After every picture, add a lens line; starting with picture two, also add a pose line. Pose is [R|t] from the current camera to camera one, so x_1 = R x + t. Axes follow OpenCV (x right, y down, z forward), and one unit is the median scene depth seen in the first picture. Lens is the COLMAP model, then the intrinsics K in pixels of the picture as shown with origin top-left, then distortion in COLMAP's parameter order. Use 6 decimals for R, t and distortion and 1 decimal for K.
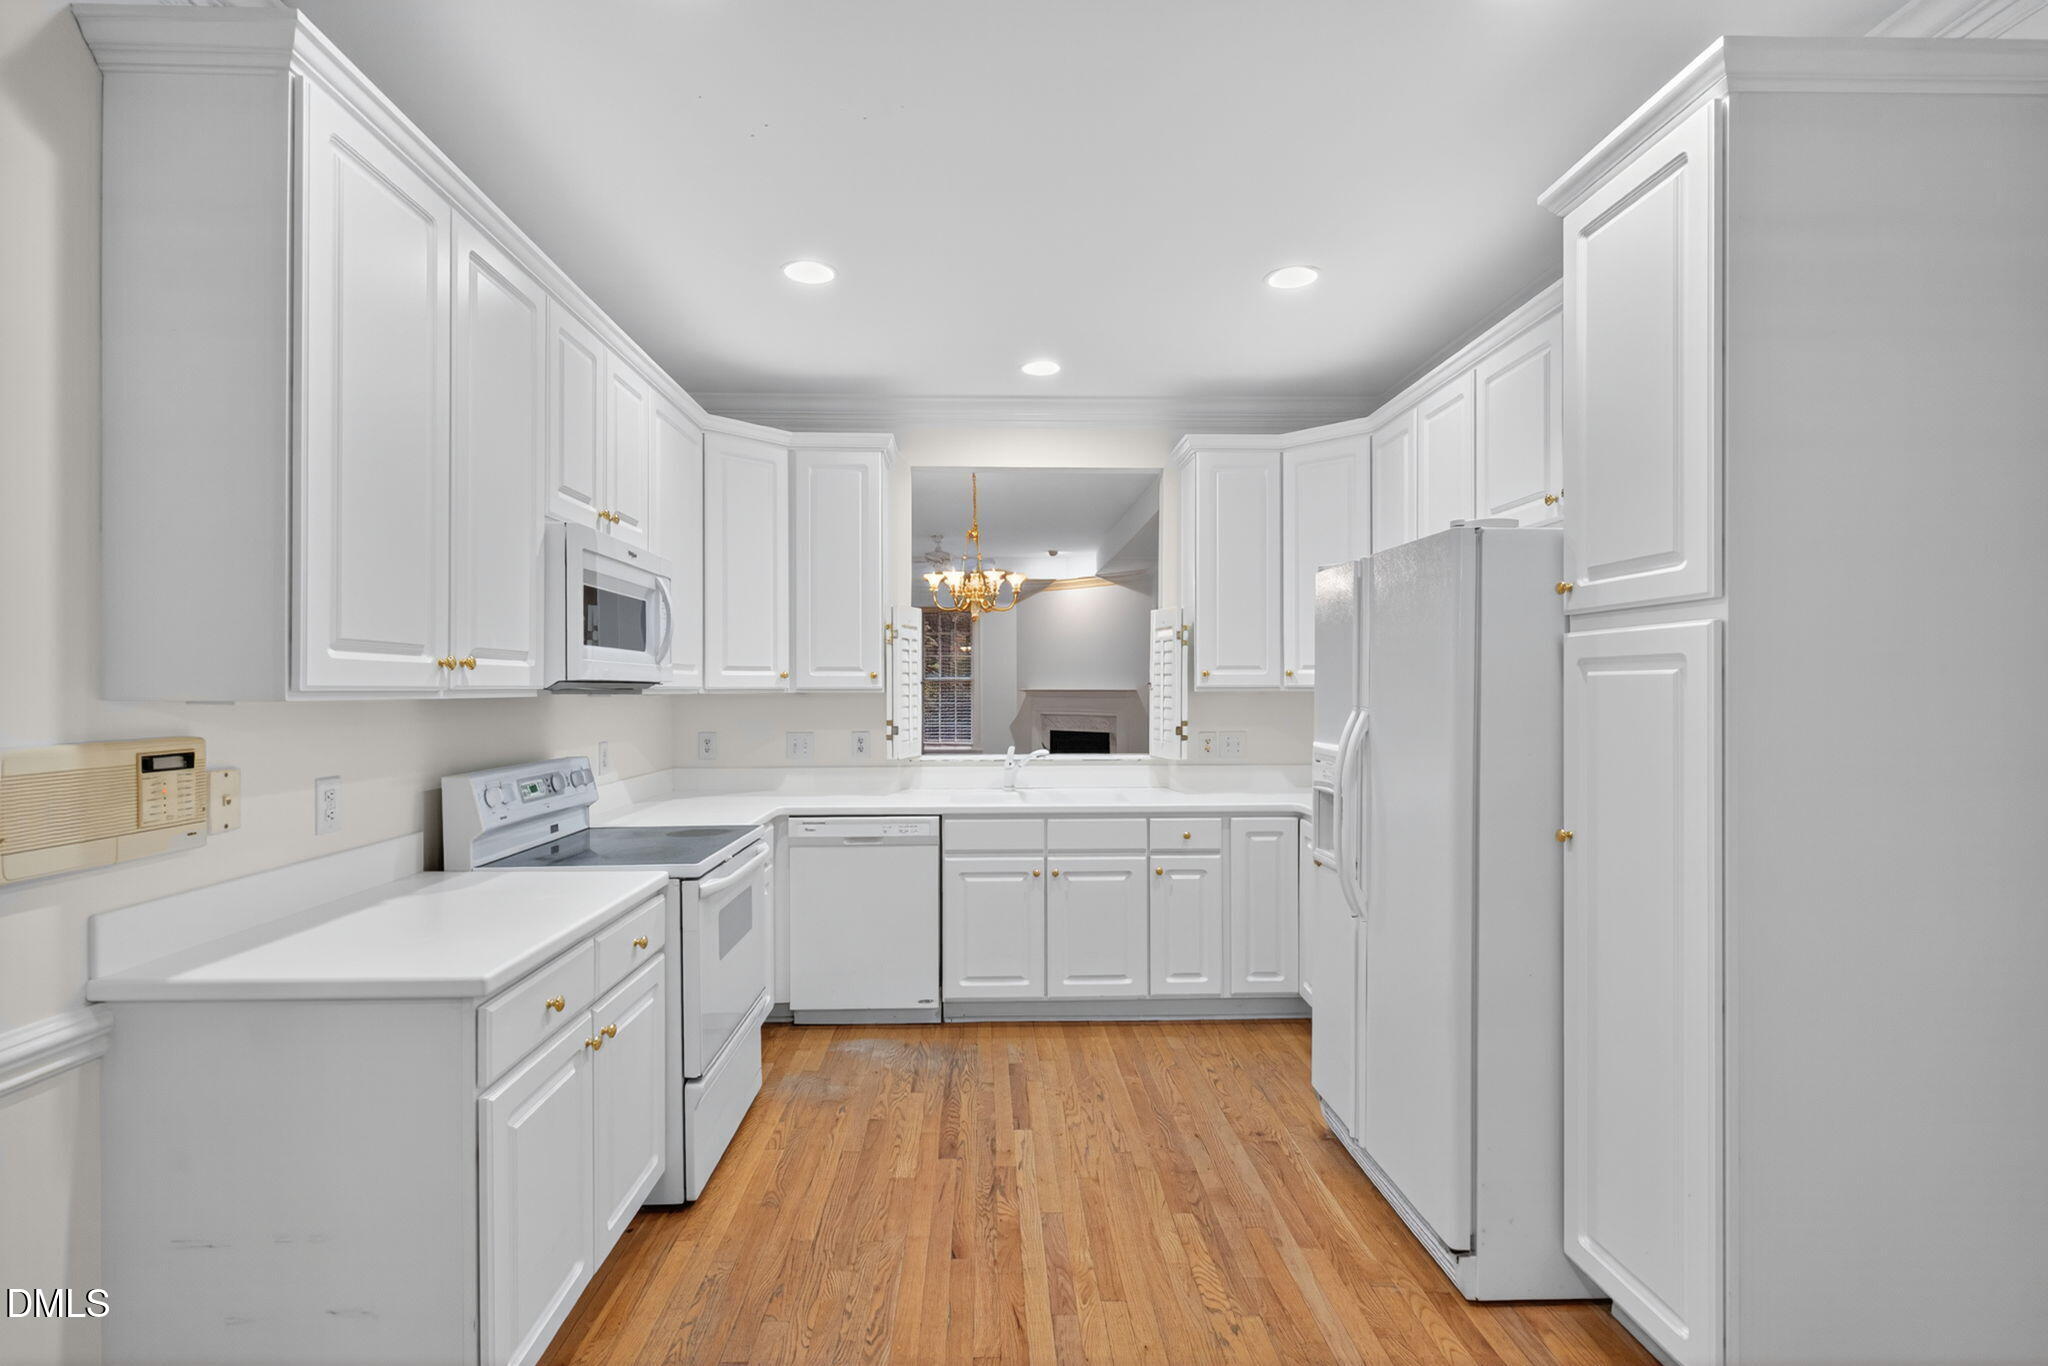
lens RADIAL K [[923.3, 0, 1024.9], [0, 923.3, 691.8], [0, 0, 1]] dist [0.009612, -0.003769]
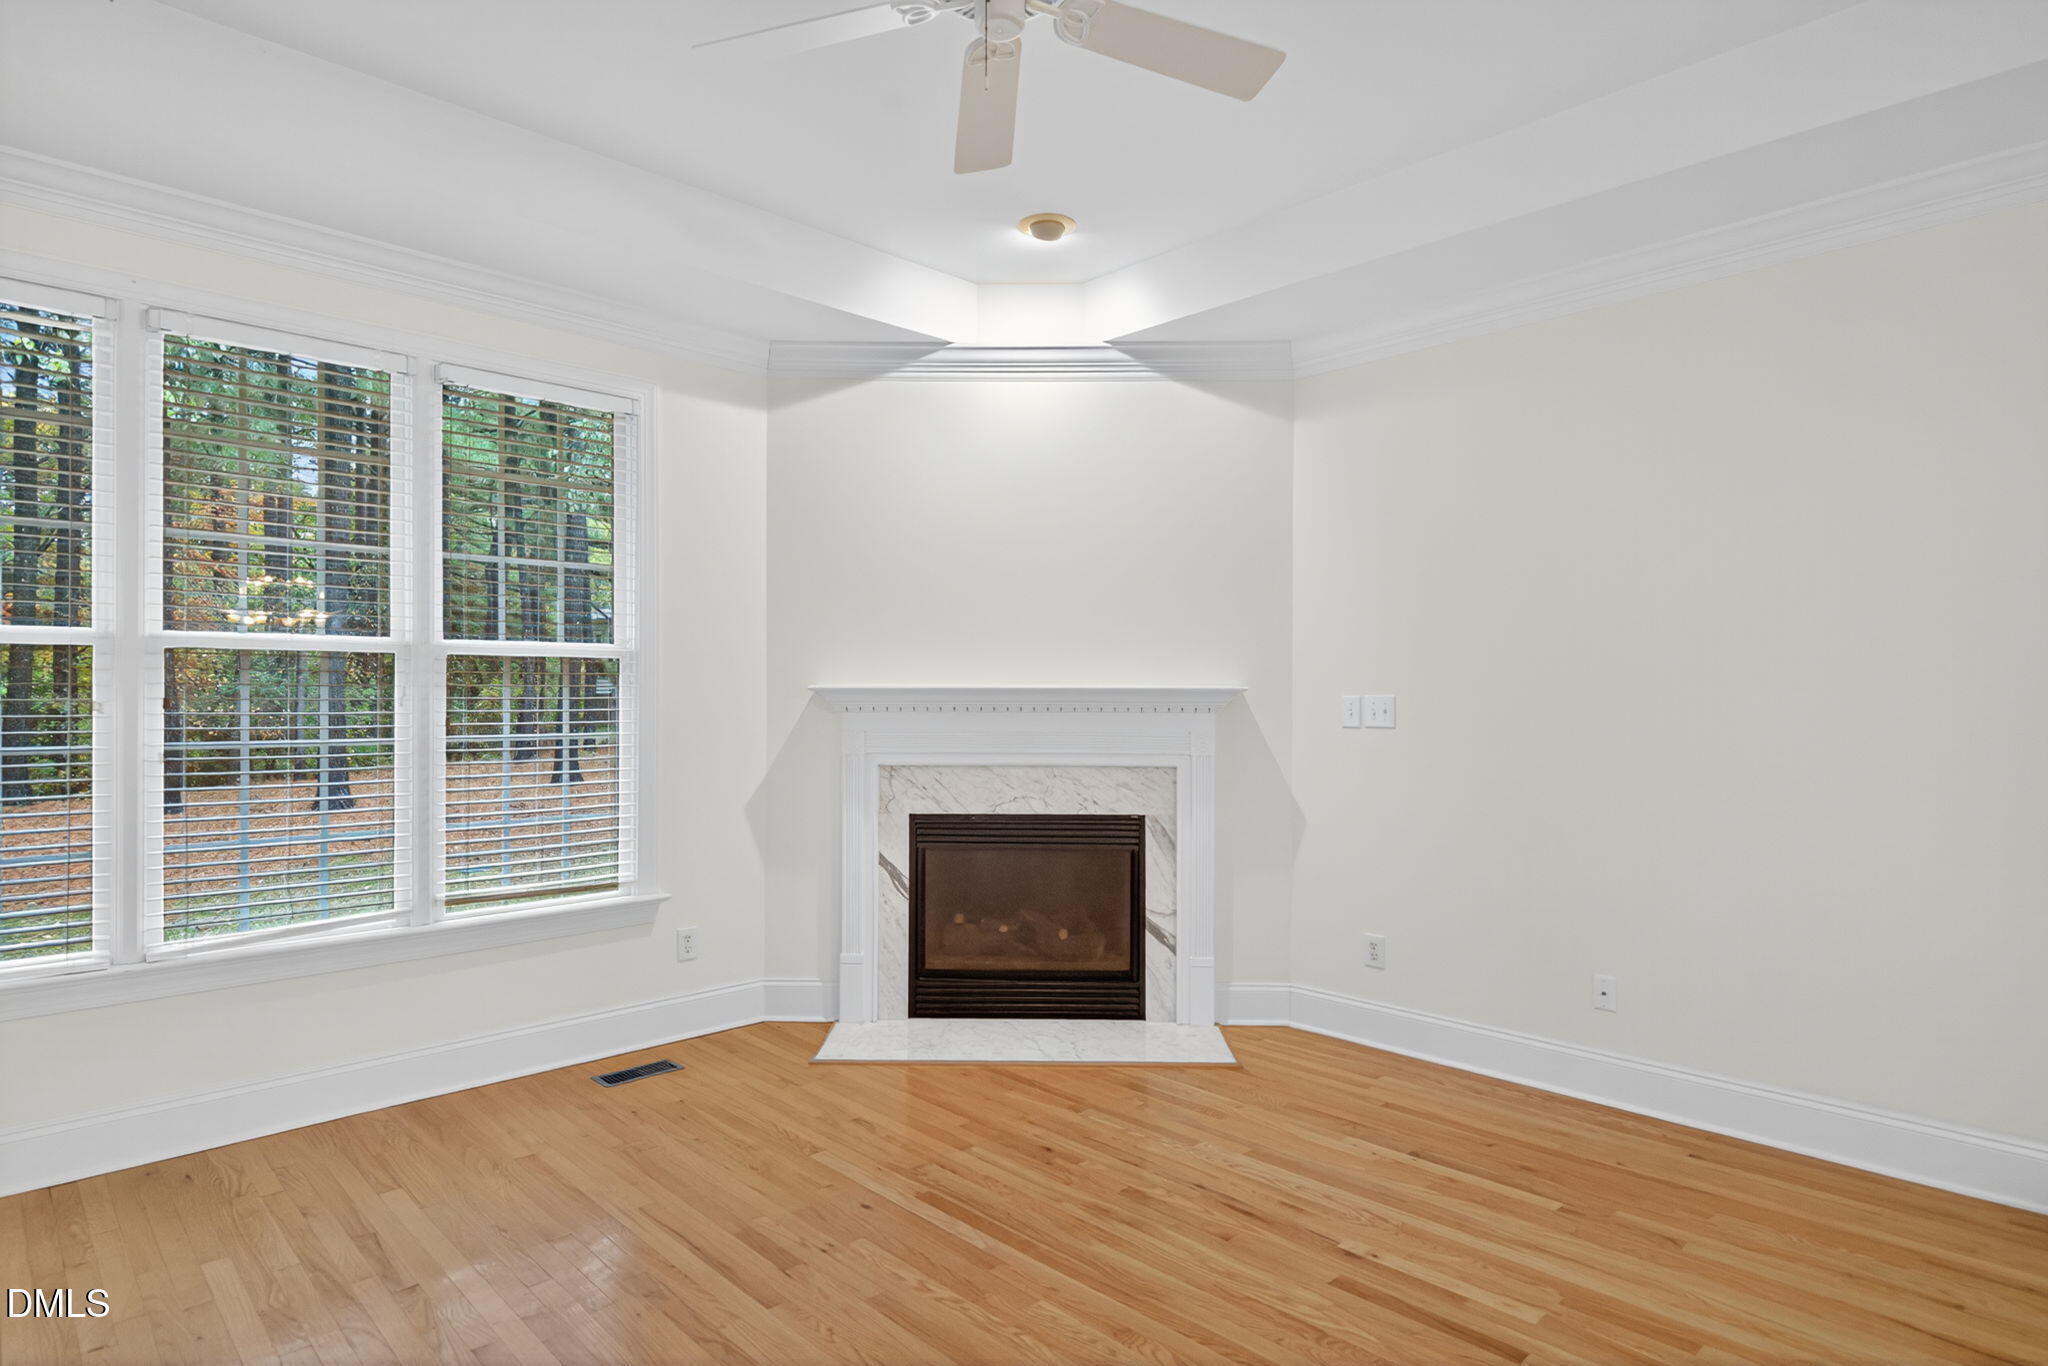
lens RADIAL K [[1115.9, 0, 1008.8], [0, 1115.9, 689.7], [0, 0, 1]] dist [0.005179, 0.000021]
pose [[0.744797, 0.000971, 0.667290, -0.525297], [-0.001997, 0.999998, 0.000775, -0.004894], [-0.667288, -0.001910, 0.744797, 1.748350]]
